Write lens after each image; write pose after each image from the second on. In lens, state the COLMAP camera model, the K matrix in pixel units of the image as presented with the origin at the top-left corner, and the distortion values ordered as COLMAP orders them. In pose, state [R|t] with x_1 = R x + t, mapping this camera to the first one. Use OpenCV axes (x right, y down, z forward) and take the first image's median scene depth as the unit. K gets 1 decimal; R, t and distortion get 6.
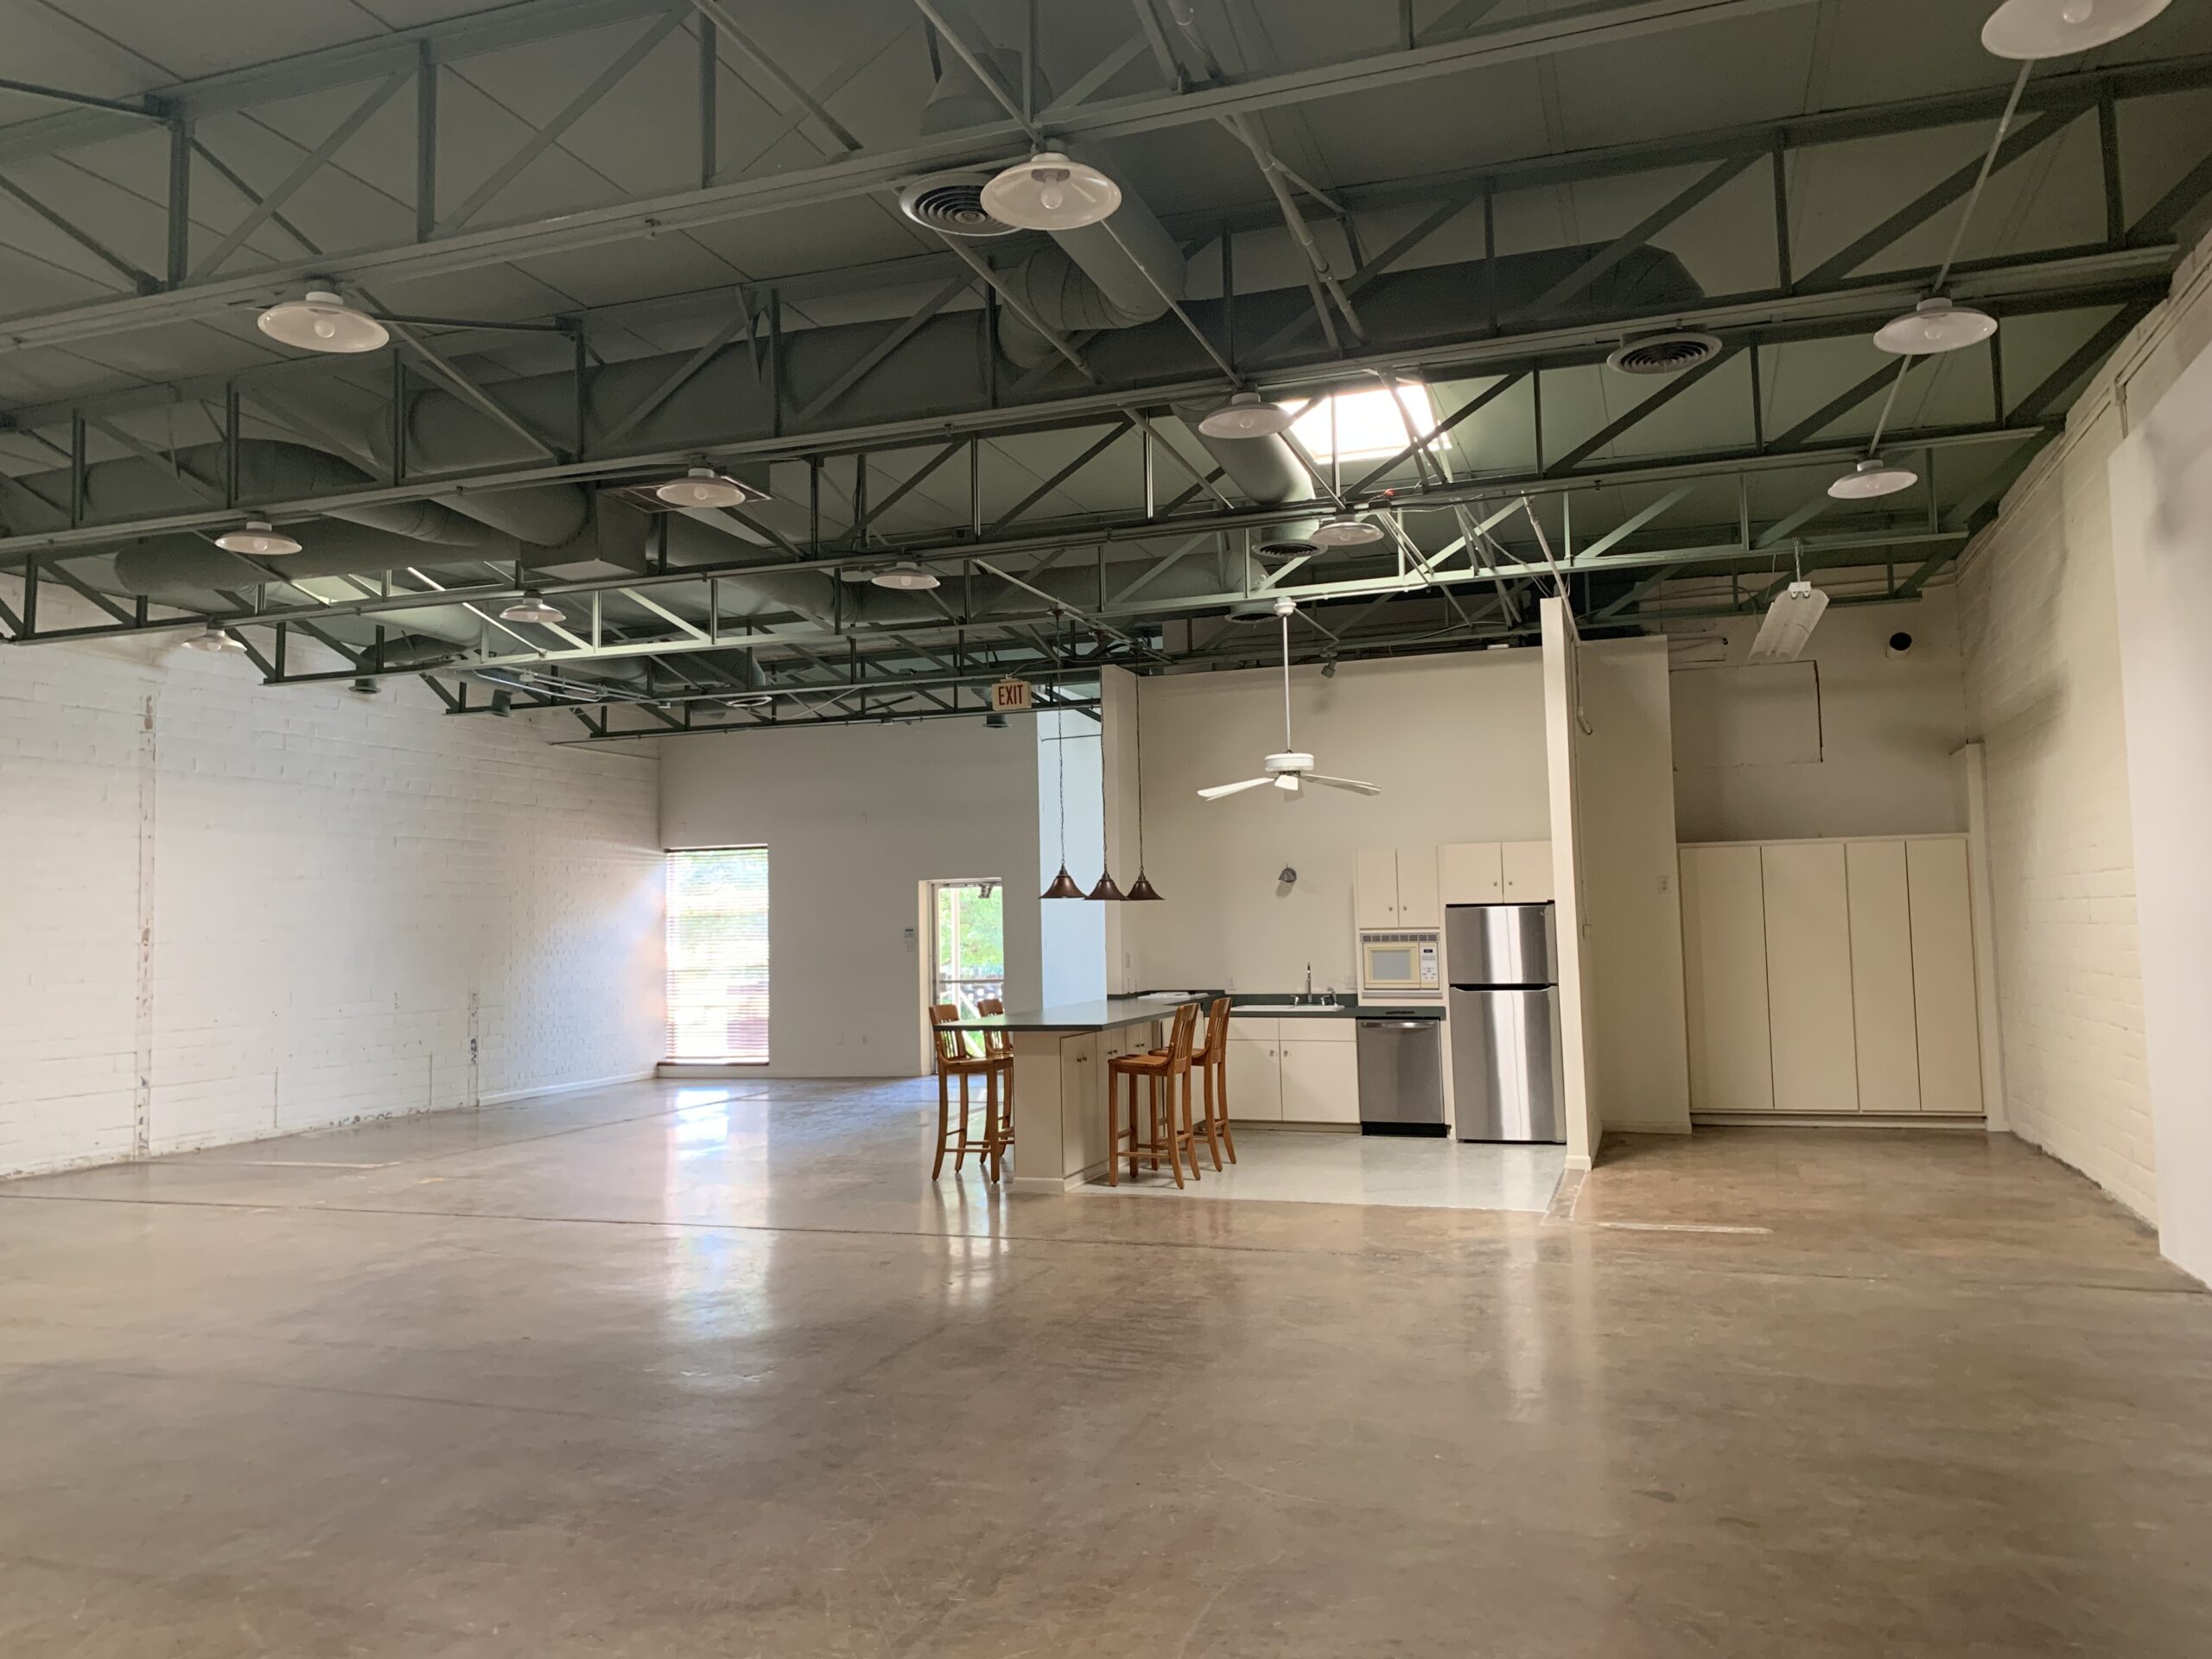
lens RADIAL K [[1678.2, 0, 1097.2], [0, 1678.2, 819.2], [0, 0, 1]] dist [0.020306, -0.040143]
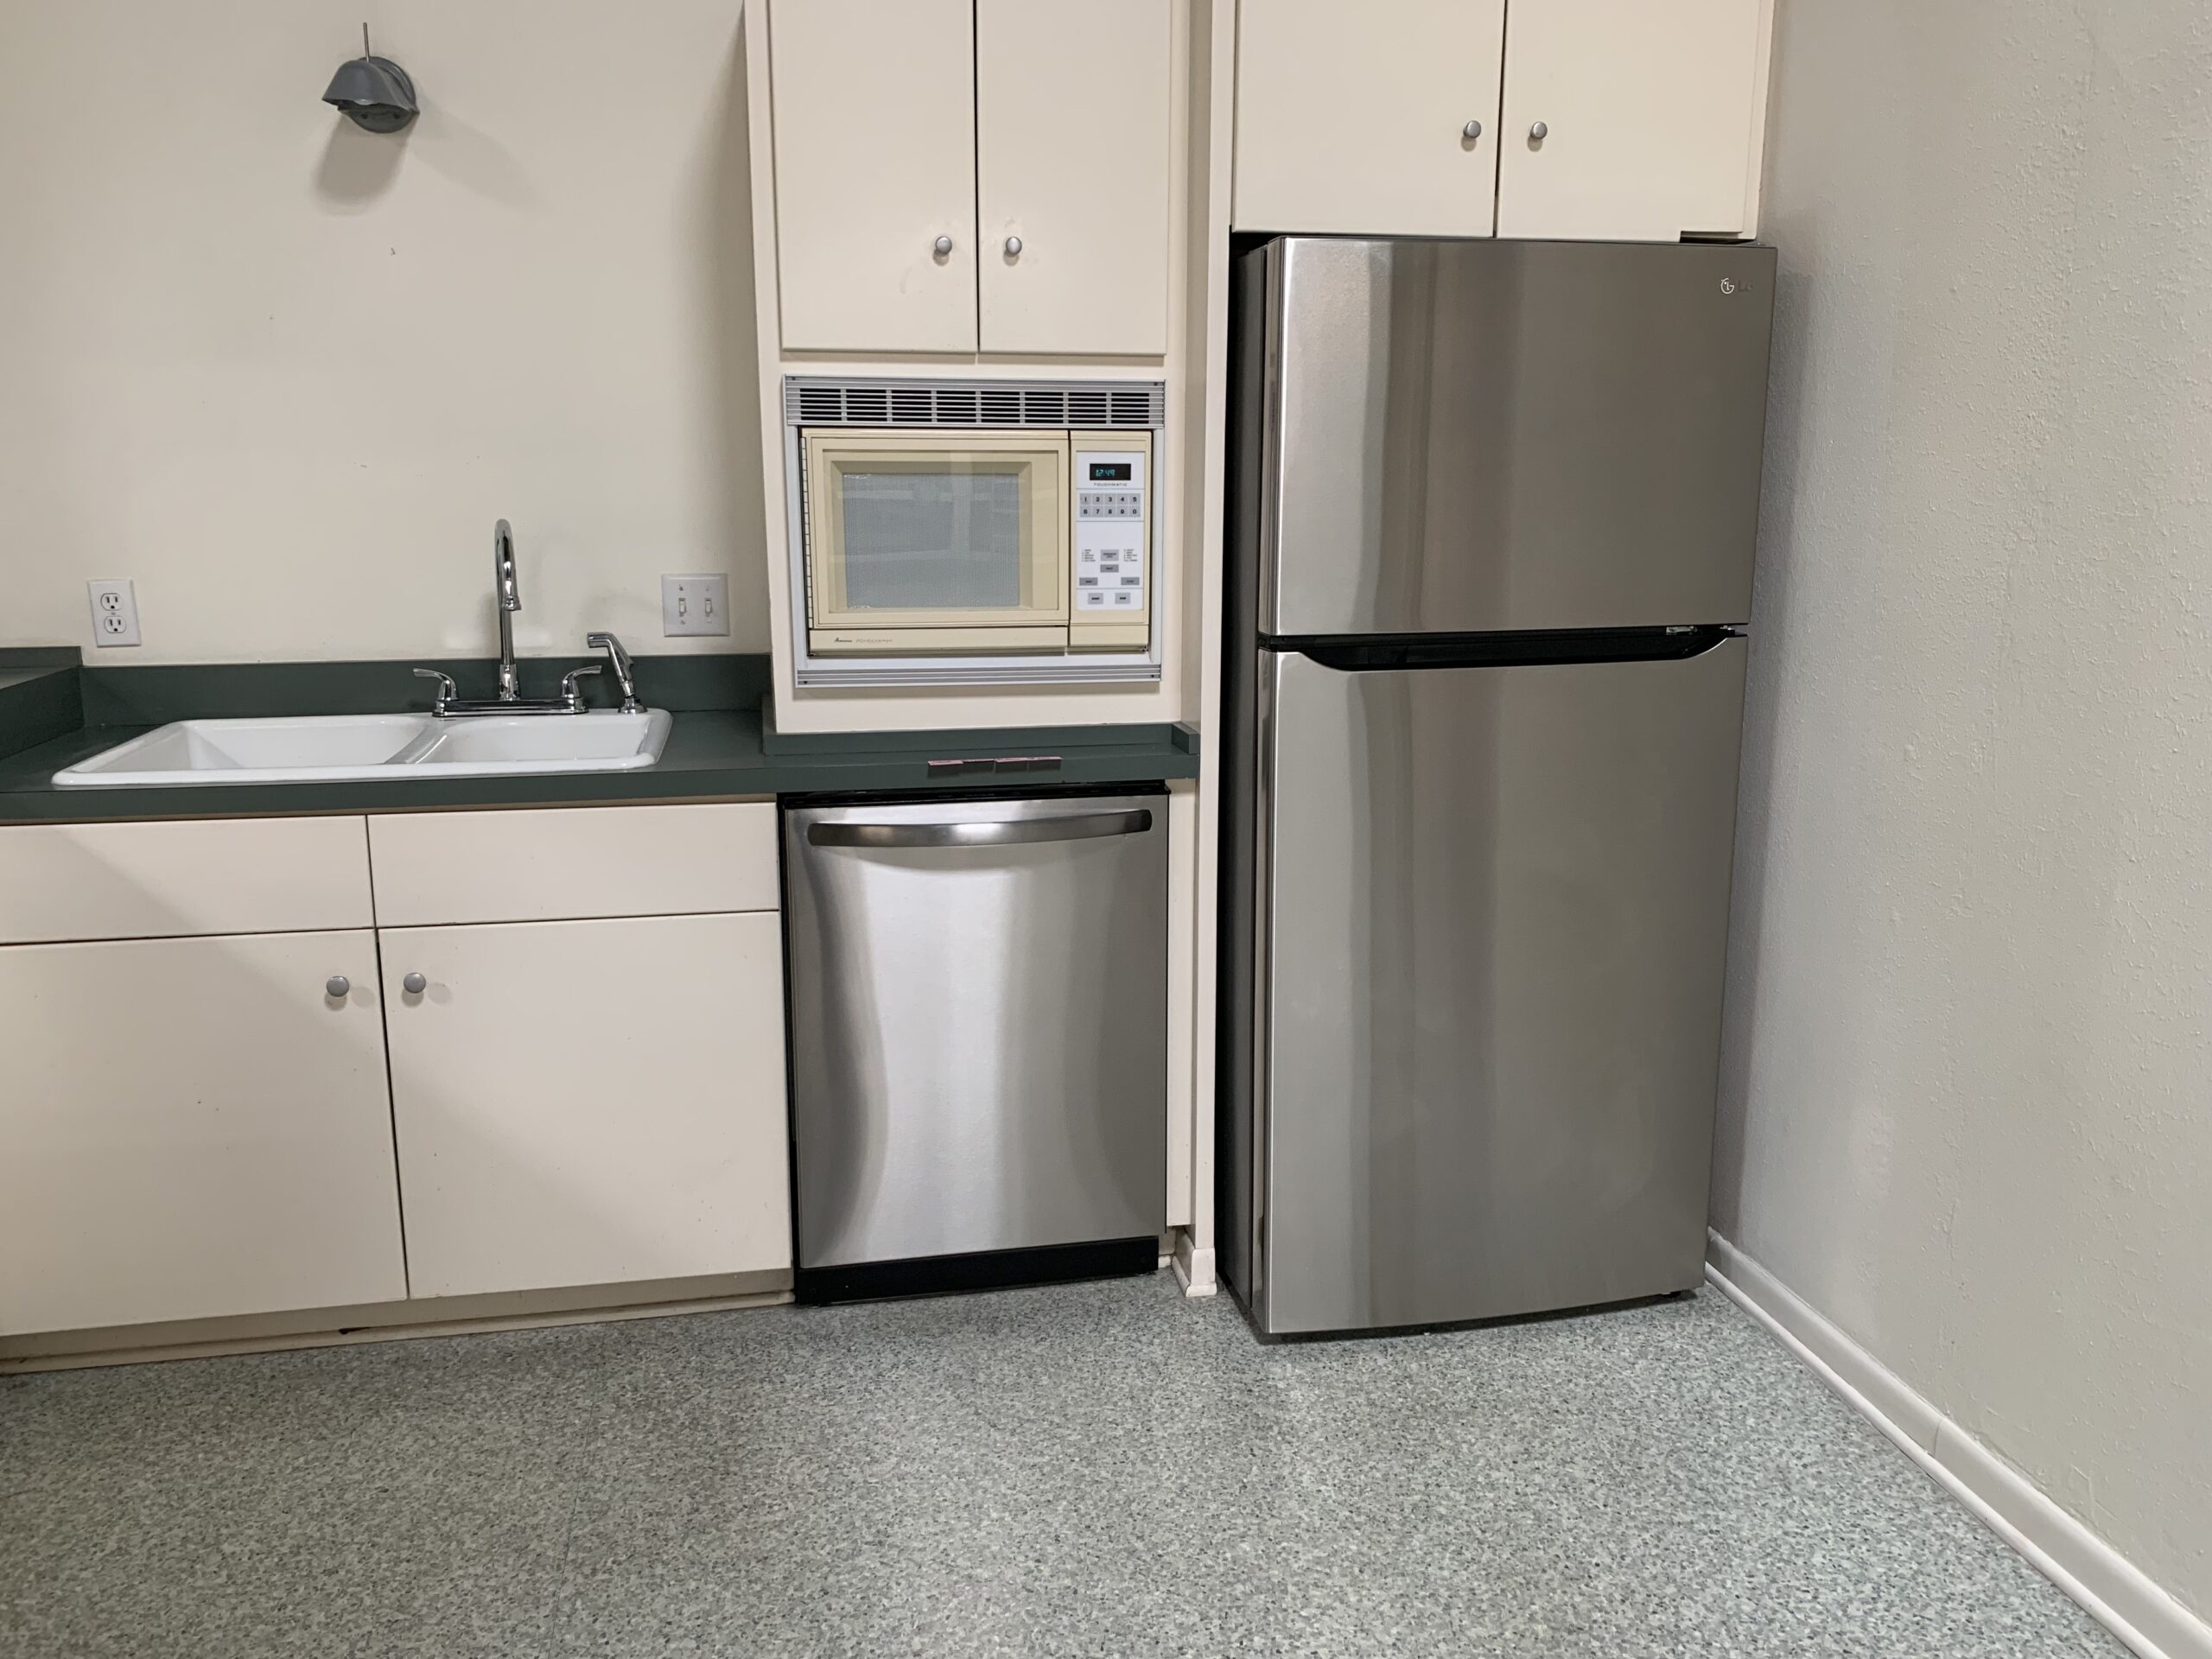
lens RADIAL K [[1678.2, 0, 1116.2], [0, 1678.2, 820.0], [0, 0, 1]] dist [0.020306, -0.040143]
pose [[0.860217, -0.076541, 0.504150, 0.085868], [-0.059310, 0.966942, 0.248001, 0.067441], [-0.506467, -0.243236, 0.827241, 0.804108]]
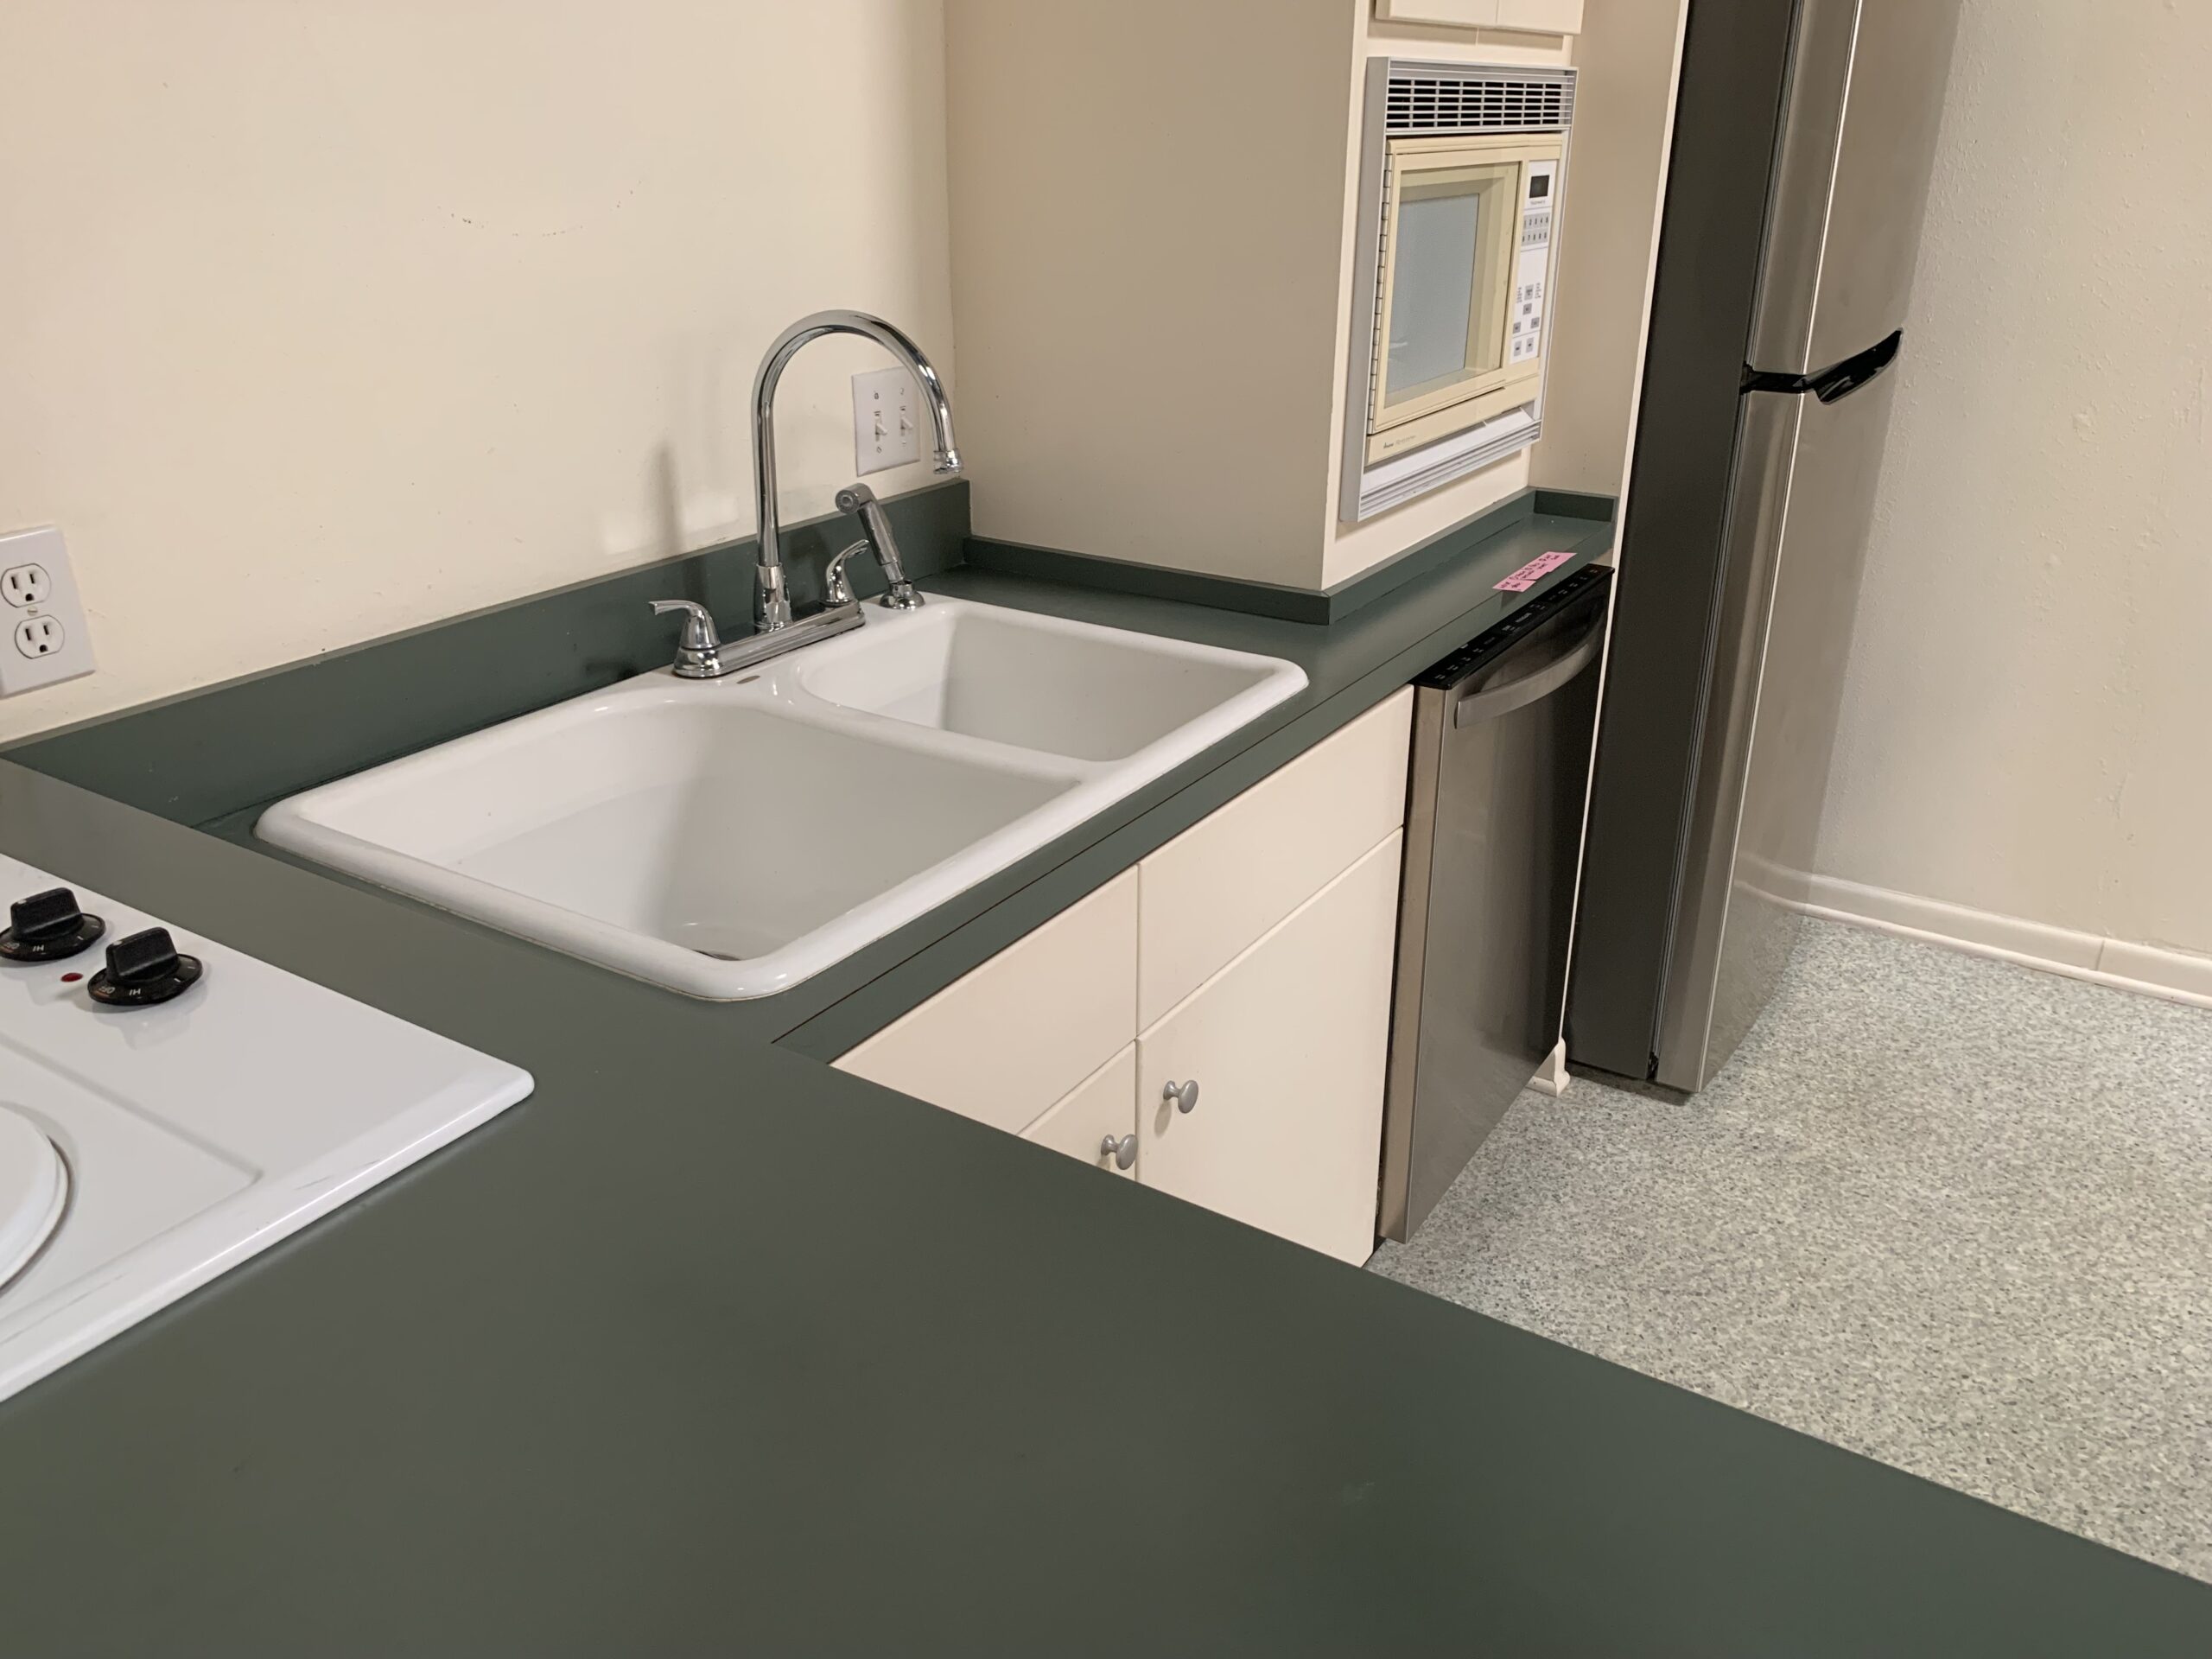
lens RADIAL K [[1678.2, 0, 1113.0], [0, 1678.2, 806.9], [0, 0, 1]] dist [0.020306, -0.040143]
pose [[0.236116, -0.348786, 0.906972, 0.008623], [-0.071246, 0.924637, 0.374127, 0.074866], [-0.969110, -0.152955, 0.193472, 0.989174]]
